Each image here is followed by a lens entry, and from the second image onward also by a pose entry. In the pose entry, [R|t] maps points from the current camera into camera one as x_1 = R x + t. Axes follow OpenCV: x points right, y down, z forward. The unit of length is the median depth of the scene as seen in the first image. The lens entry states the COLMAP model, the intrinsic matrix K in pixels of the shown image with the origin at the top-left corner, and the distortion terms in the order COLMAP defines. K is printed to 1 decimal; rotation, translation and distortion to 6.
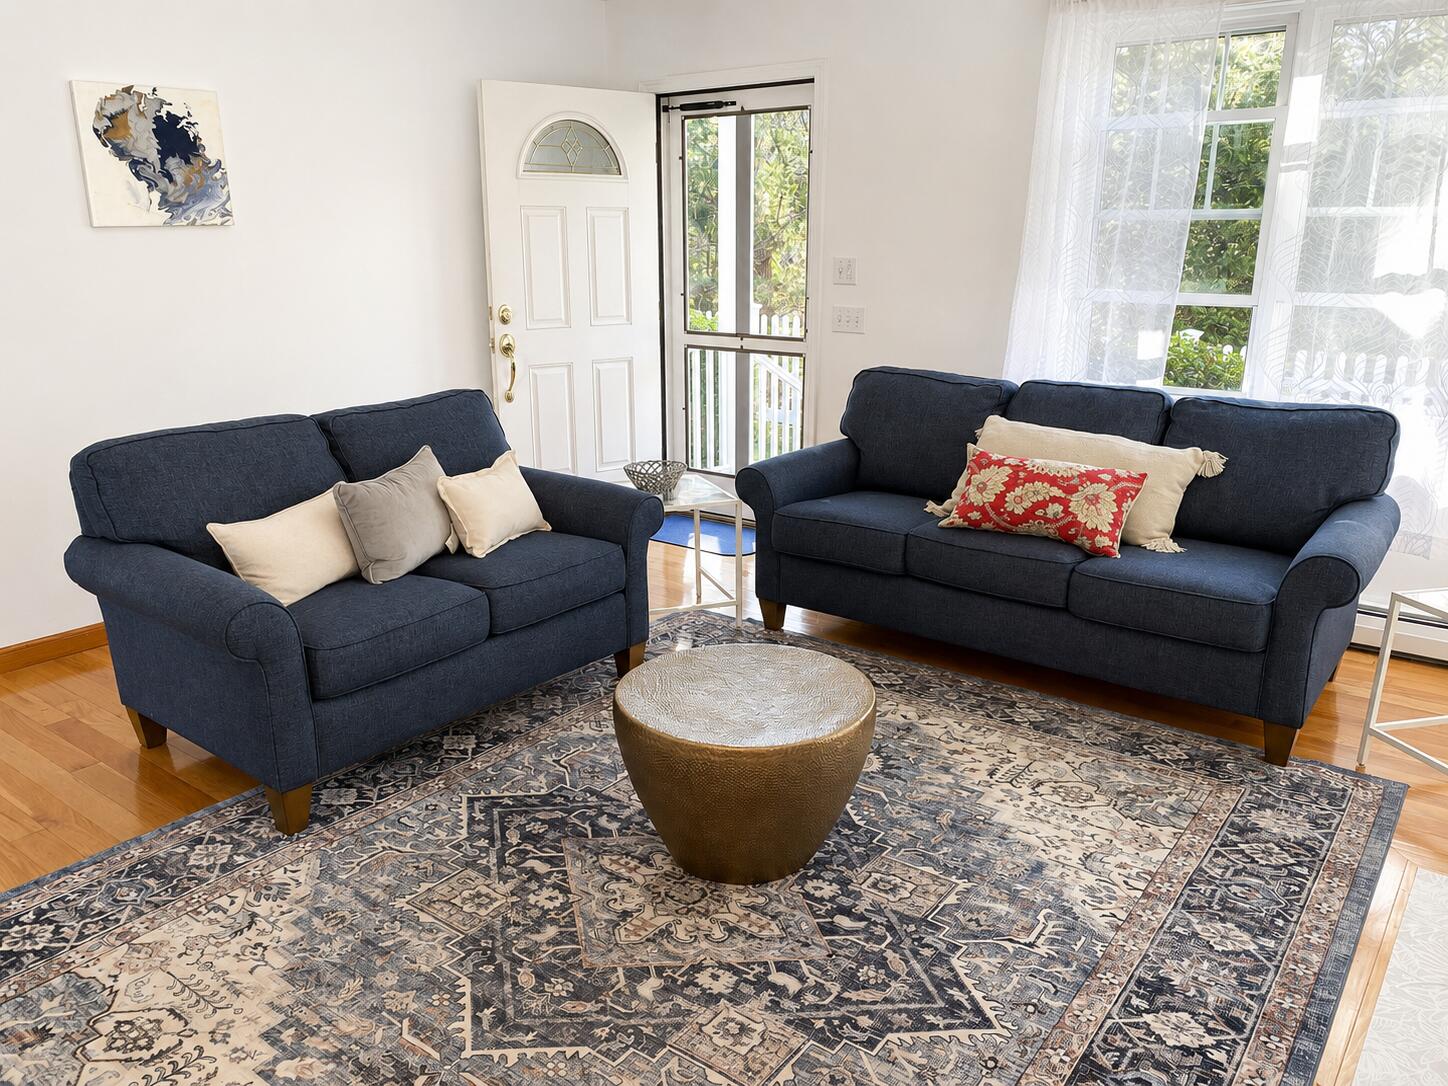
lens RADIAL K [[1107.5, 0, 720.8], [0, 1107.5, 547.9], [0, 0, 1]] dist [0.017117, 0.004484]
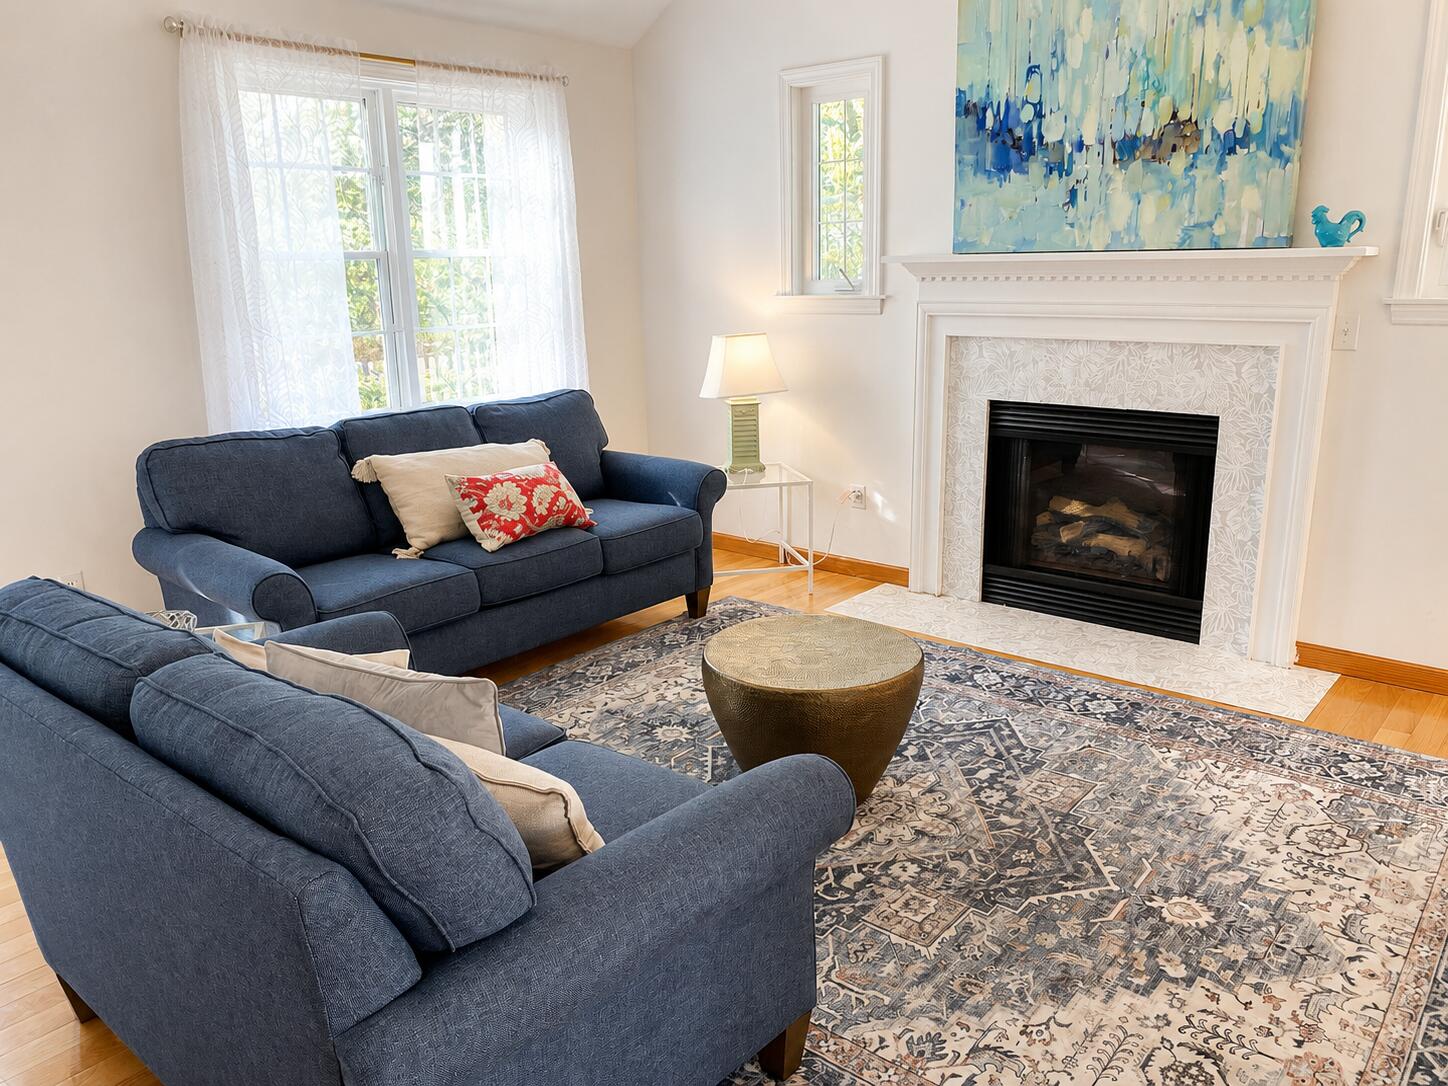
lens RADIAL K [[1107.5, 0, 722.1], [0, 1107.5, 541.1], [0, 0, 1]] dist [0.017117, 0.004484]
pose [[0.043741, -0.251852, 0.966777, -1.201023], [0.294529, 0.927945, 0.228410, -0.304859], [-0.954641, 0.274753, 0.114767, 1.005973]]
